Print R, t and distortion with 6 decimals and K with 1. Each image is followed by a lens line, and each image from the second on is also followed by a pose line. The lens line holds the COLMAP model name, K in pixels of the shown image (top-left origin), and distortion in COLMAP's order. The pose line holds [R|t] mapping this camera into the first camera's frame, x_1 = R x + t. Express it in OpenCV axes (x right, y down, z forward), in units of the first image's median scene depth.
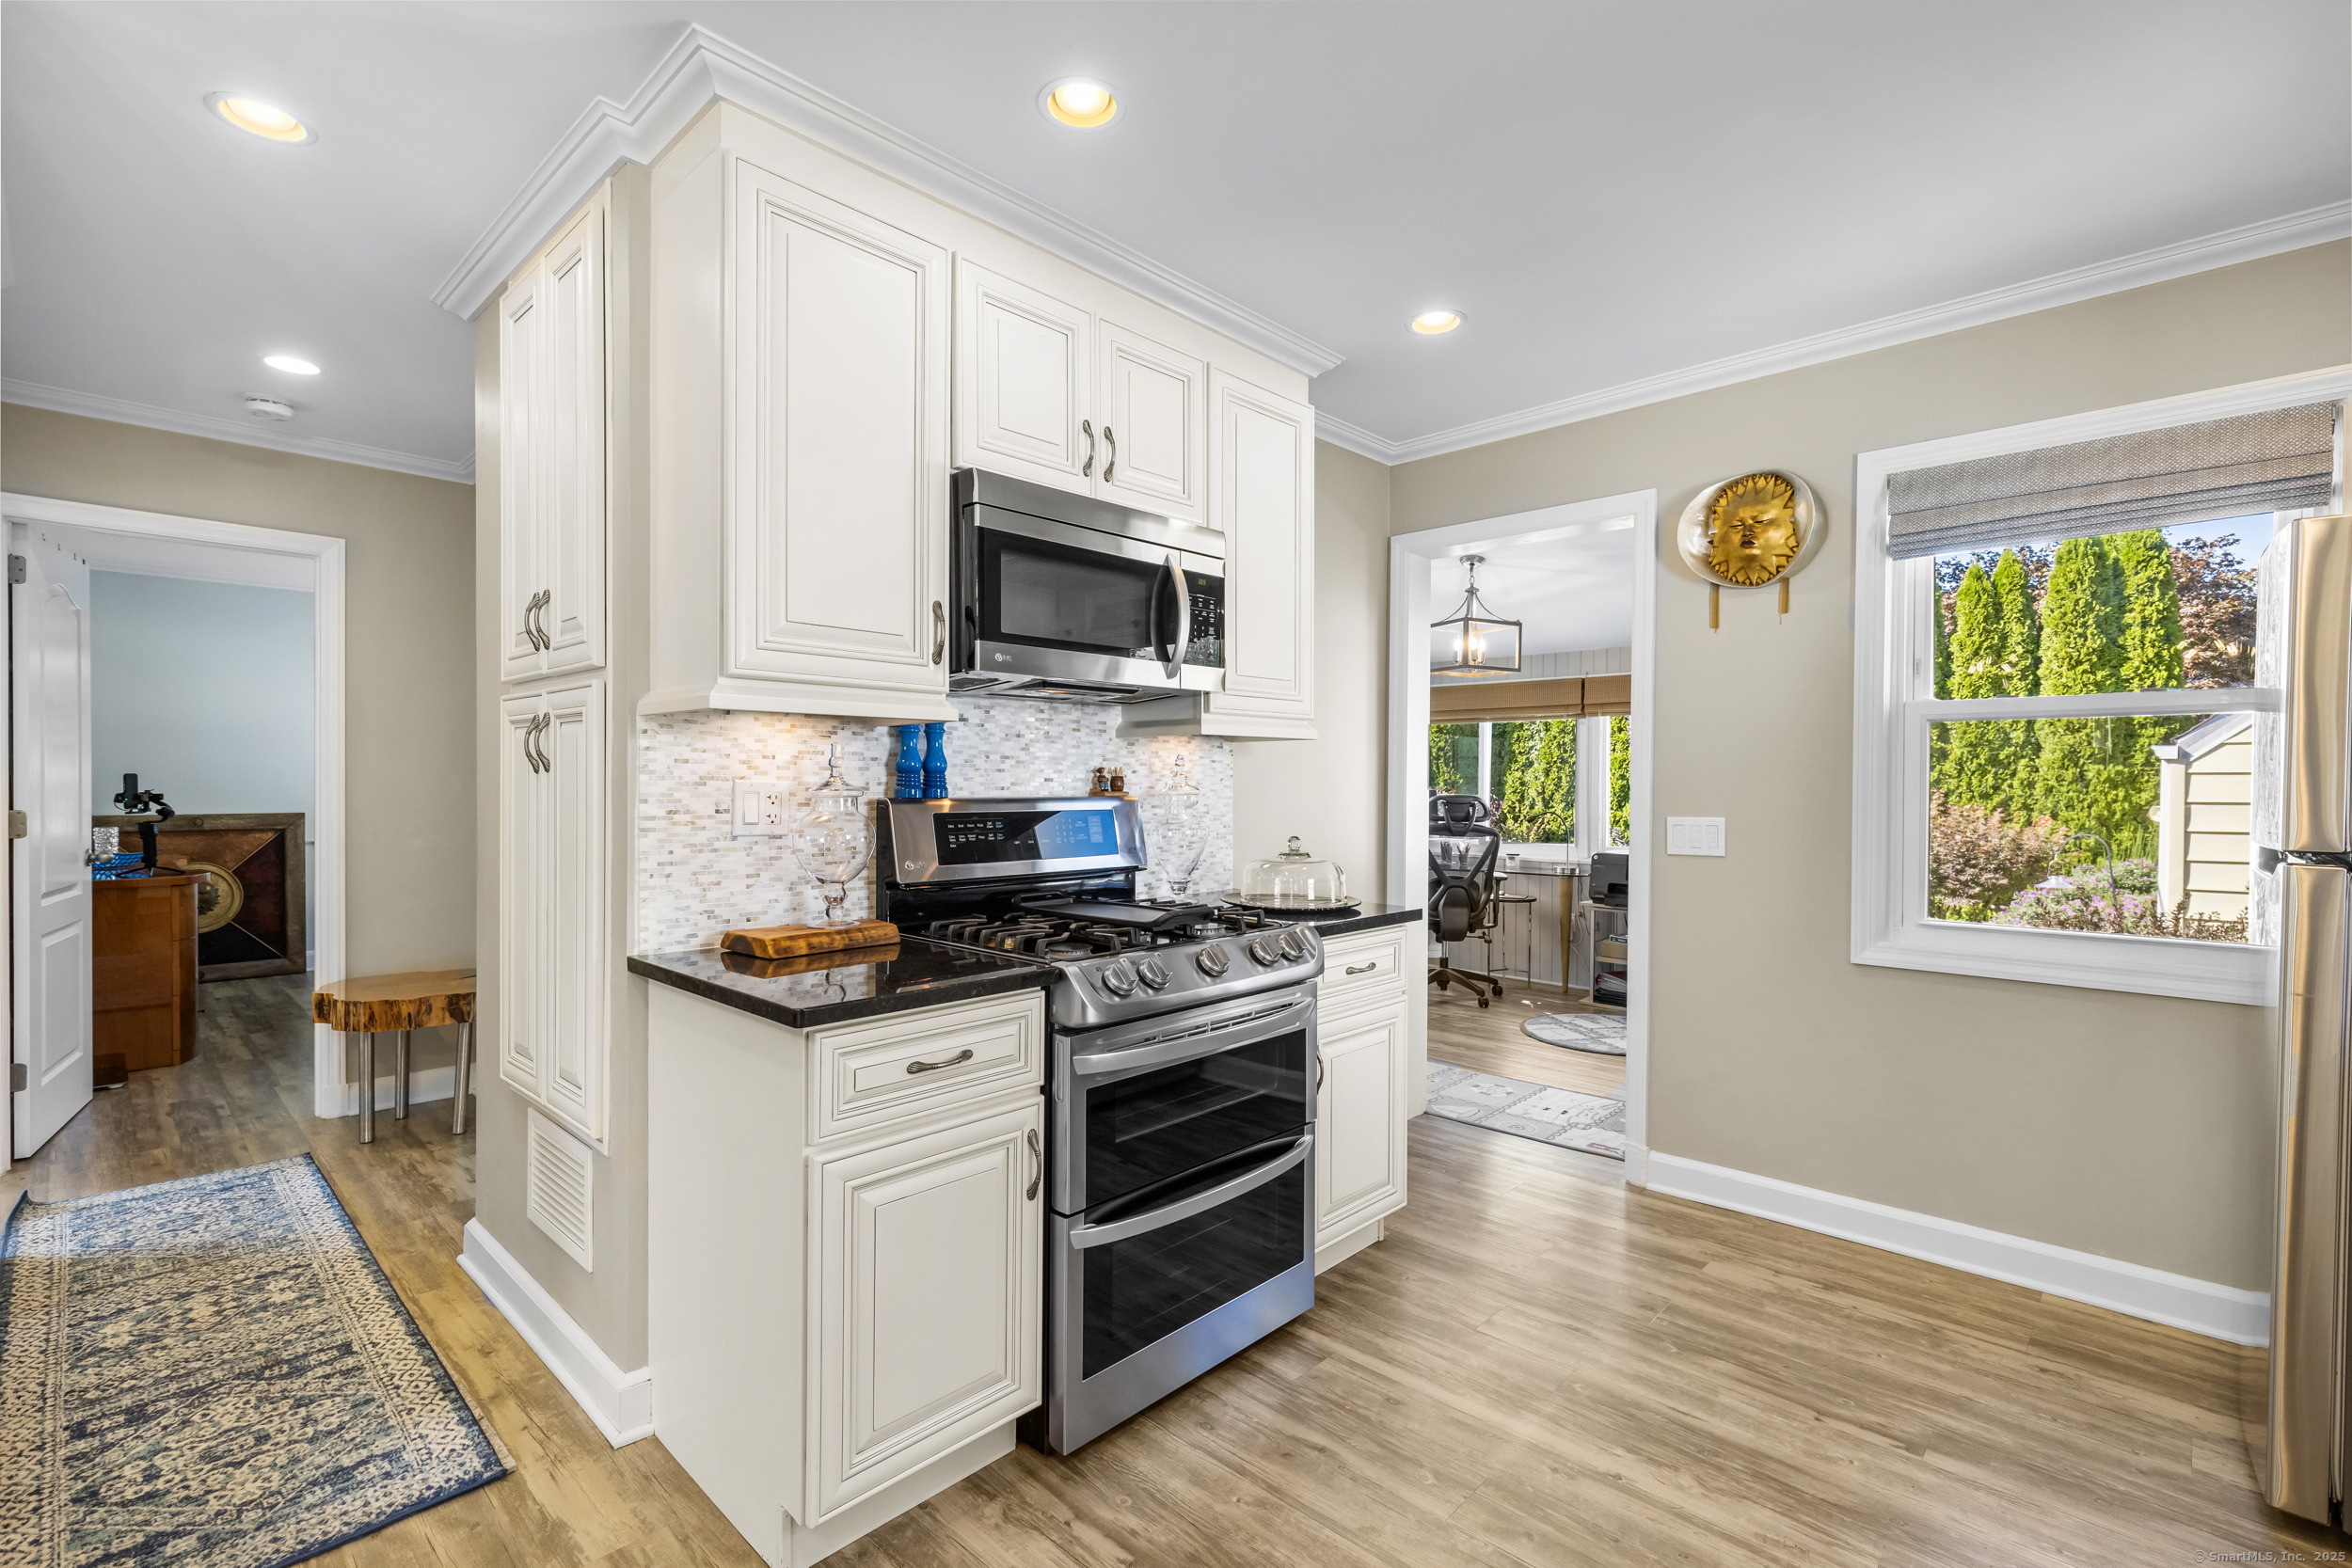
lens RADIAL K [[1062.5, 0, 1165.9], [0, 1062.5, 790.3], [0, 0, 1]] dist [0.014010, -0.001161]
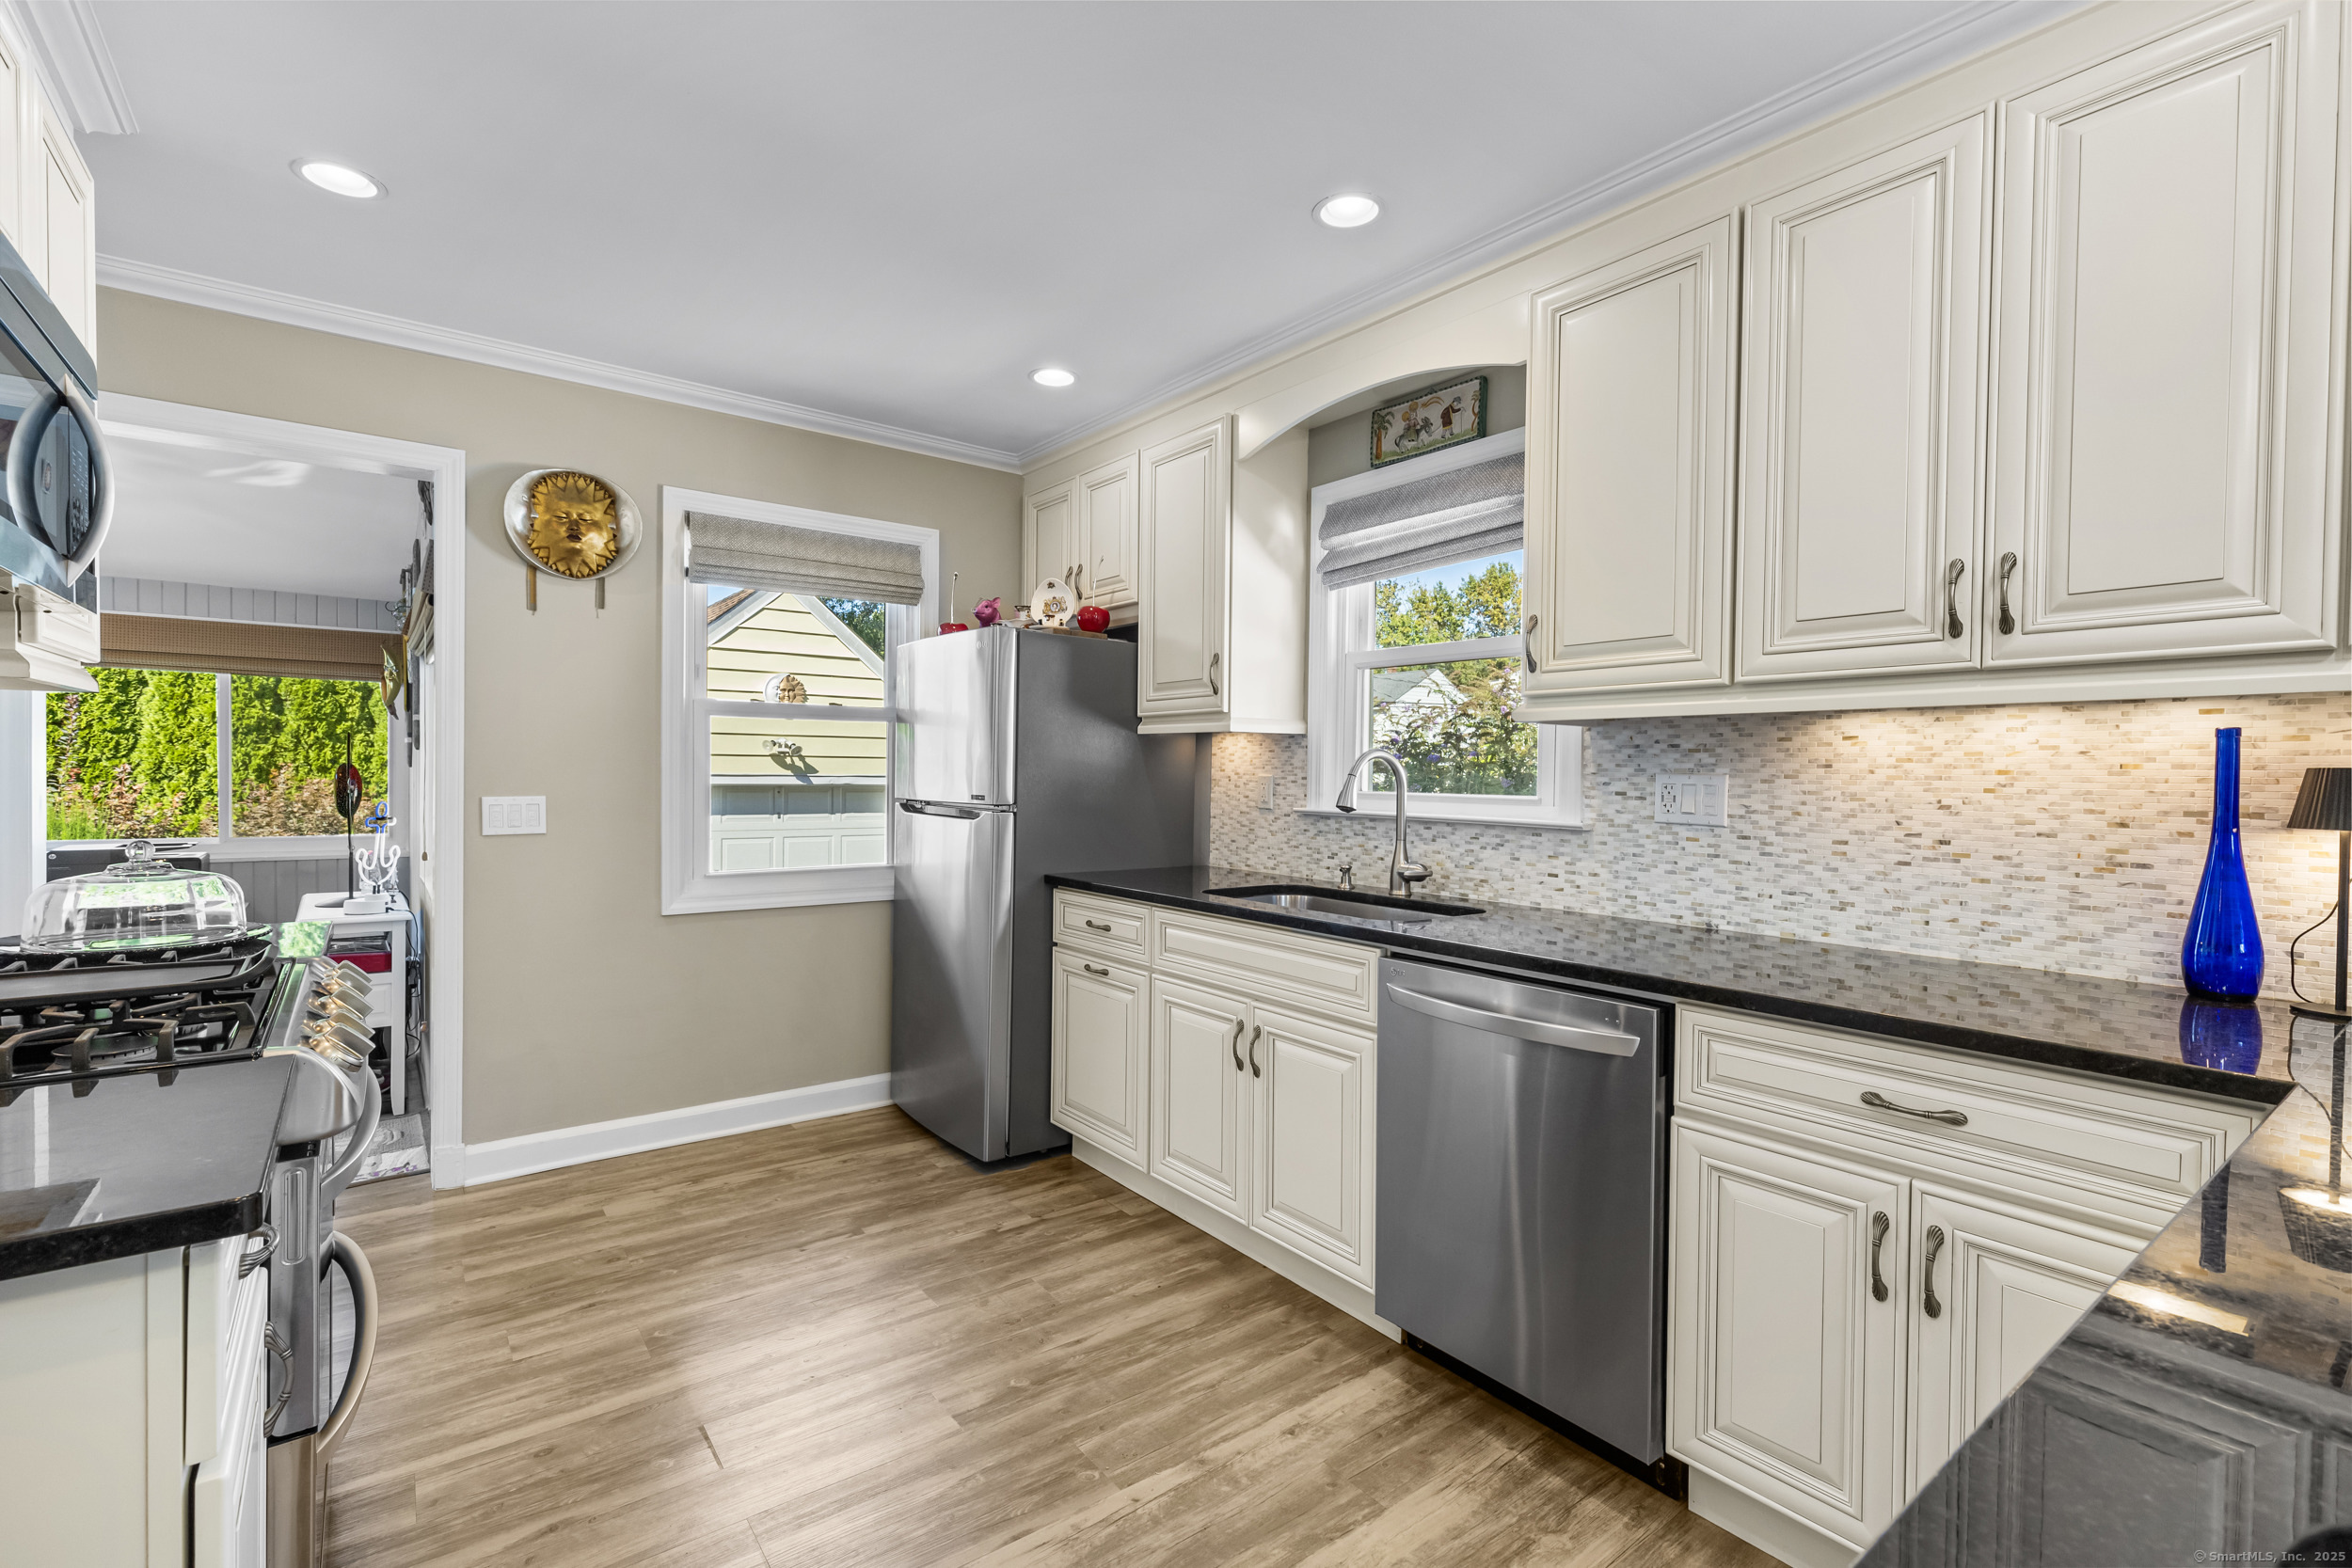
lens RADIAL K [[1062.5, 0, 1178.8], [0, 1062.5, 791.5], [0, 0, 1]] dist [0.014010, -0.001161]
pose [[0.156519, -0.022062, 0.987429, -0.475692], [-0.005113, 0.999719, 0.023147, -0.007190], [-0.987662, -0.008672, 0.156362, 0.272661]]
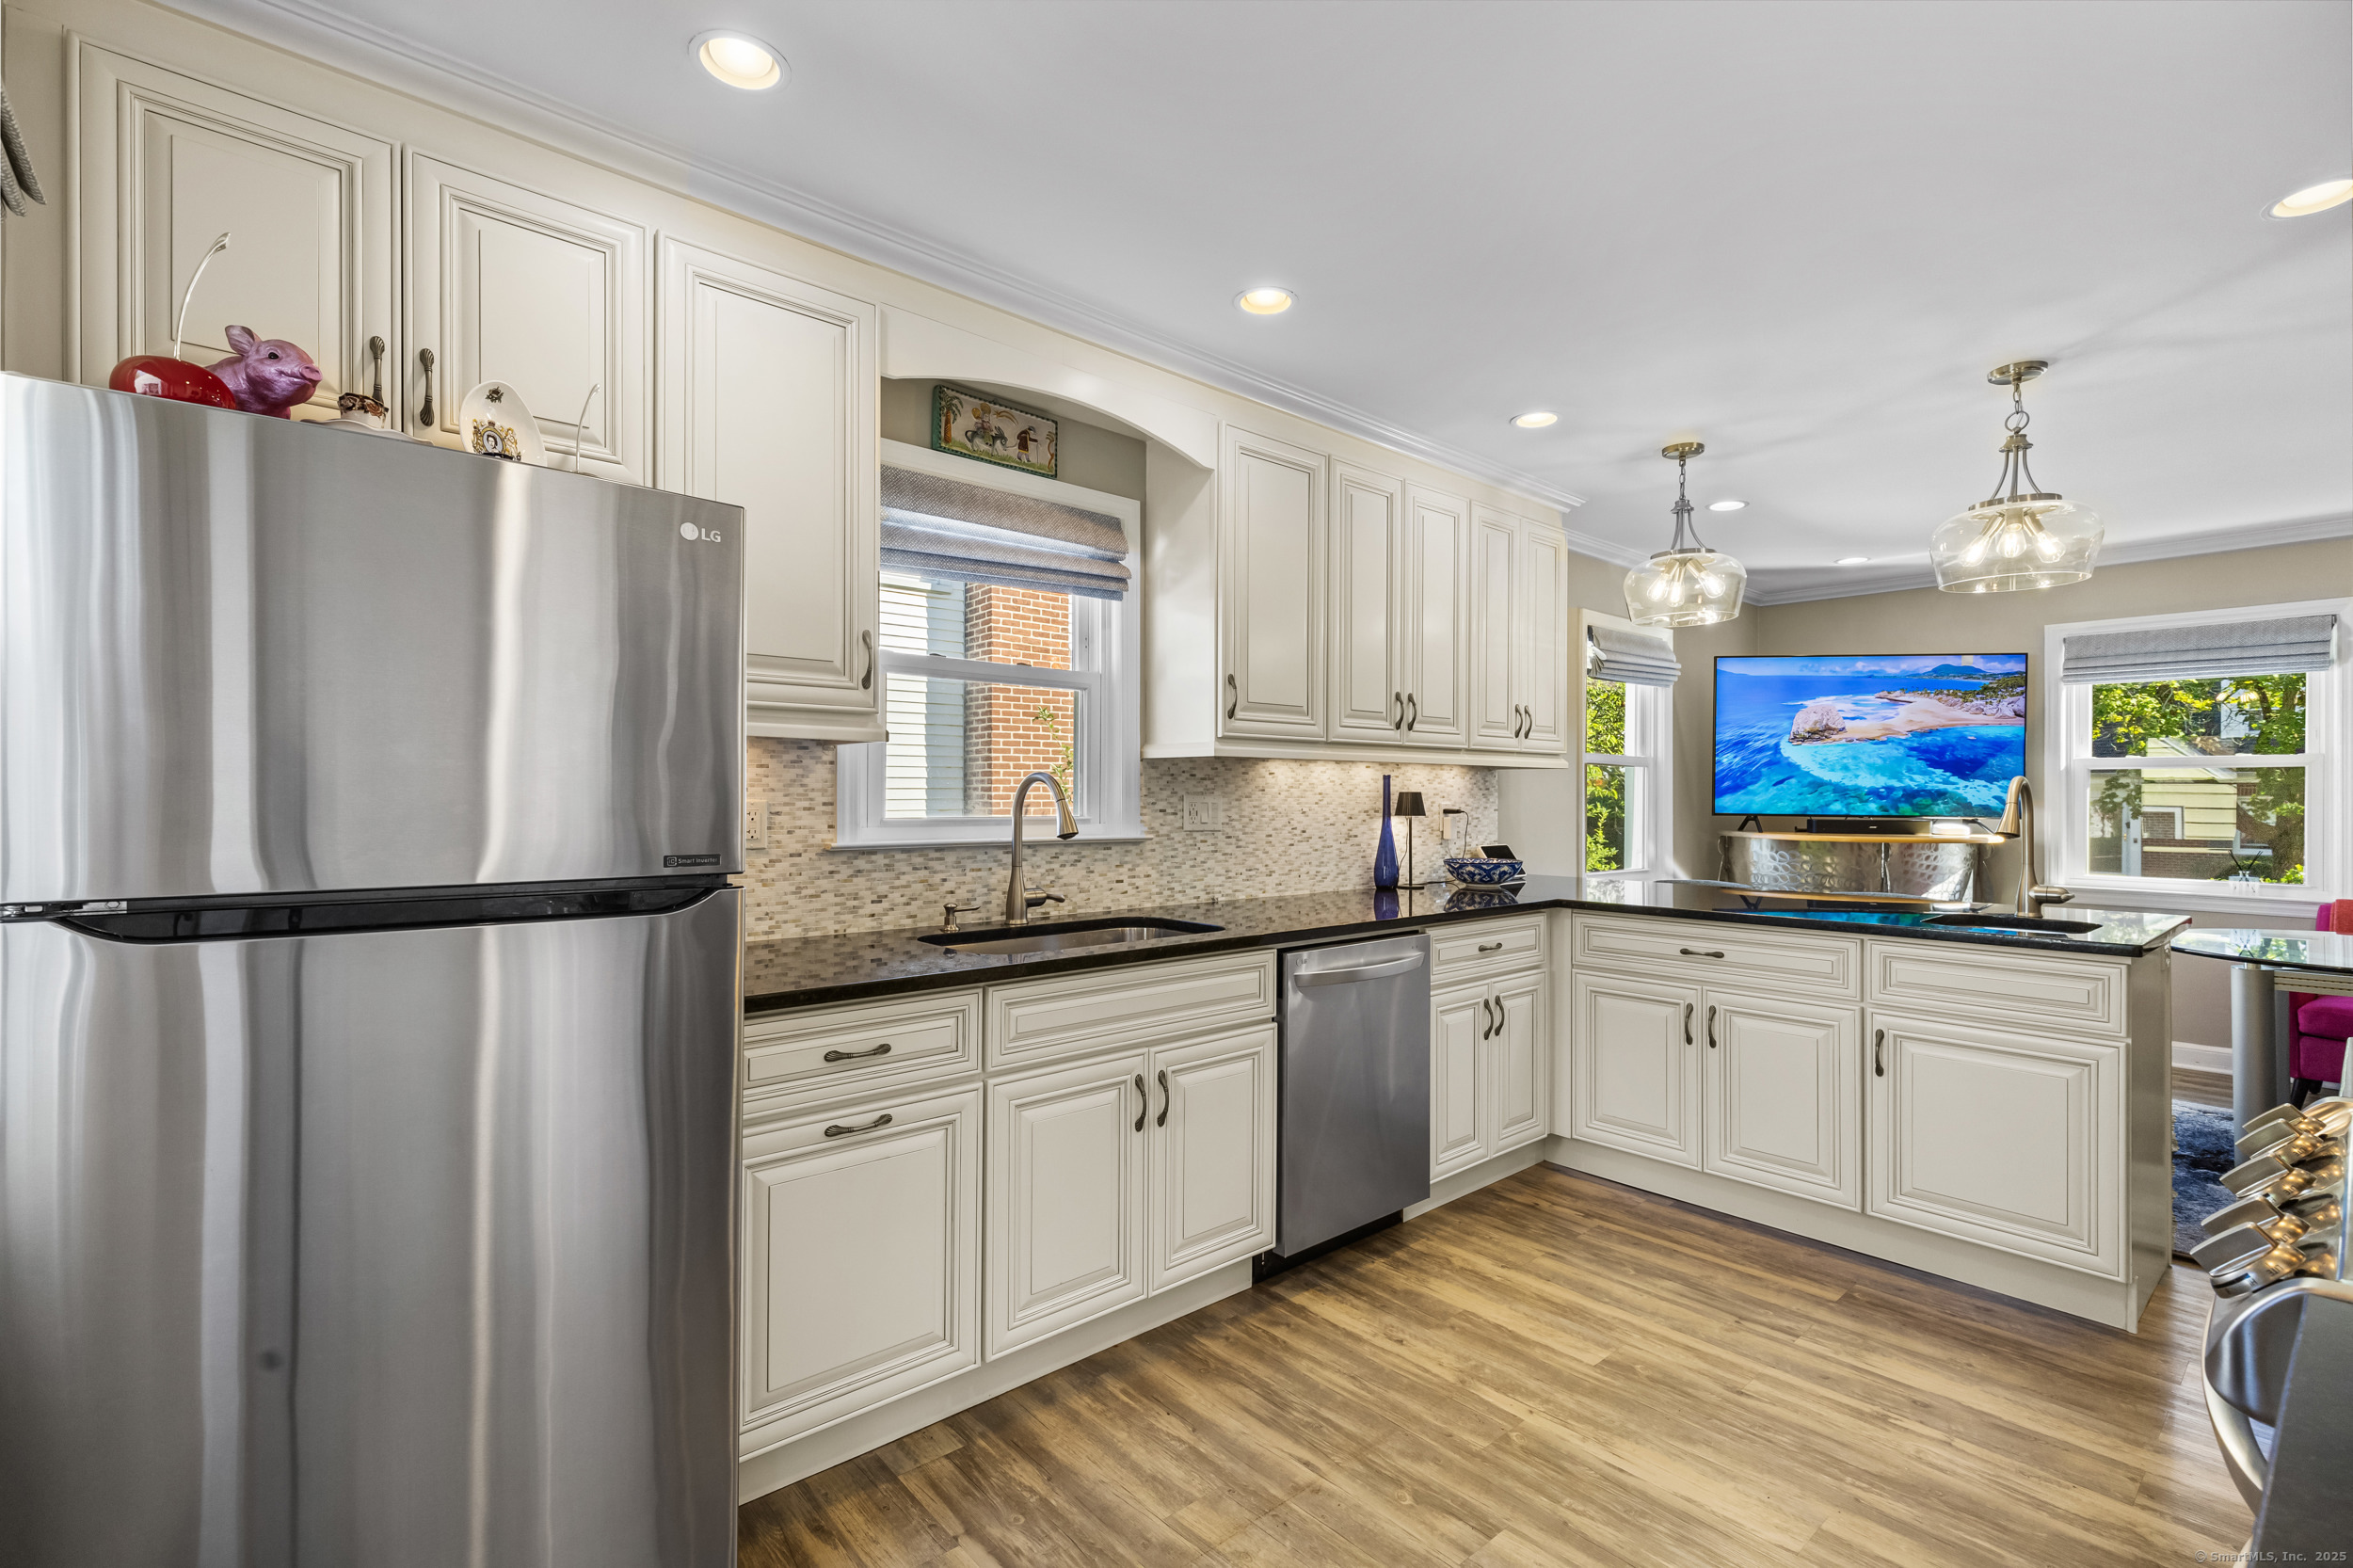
lens RADIAL K [[1063.1, 0, 1168.2], [0, 1063.1, 788.1], [0, 0, 1]] dist [0.014010, -0.001161]
pose [[-0.996258, -0.011703, 0.085636, 0.415823], [-0.011582, 0.999931, 0.001909, -0.014024], [-0.085652, 0.000910, -0.996325, 1.262726]]
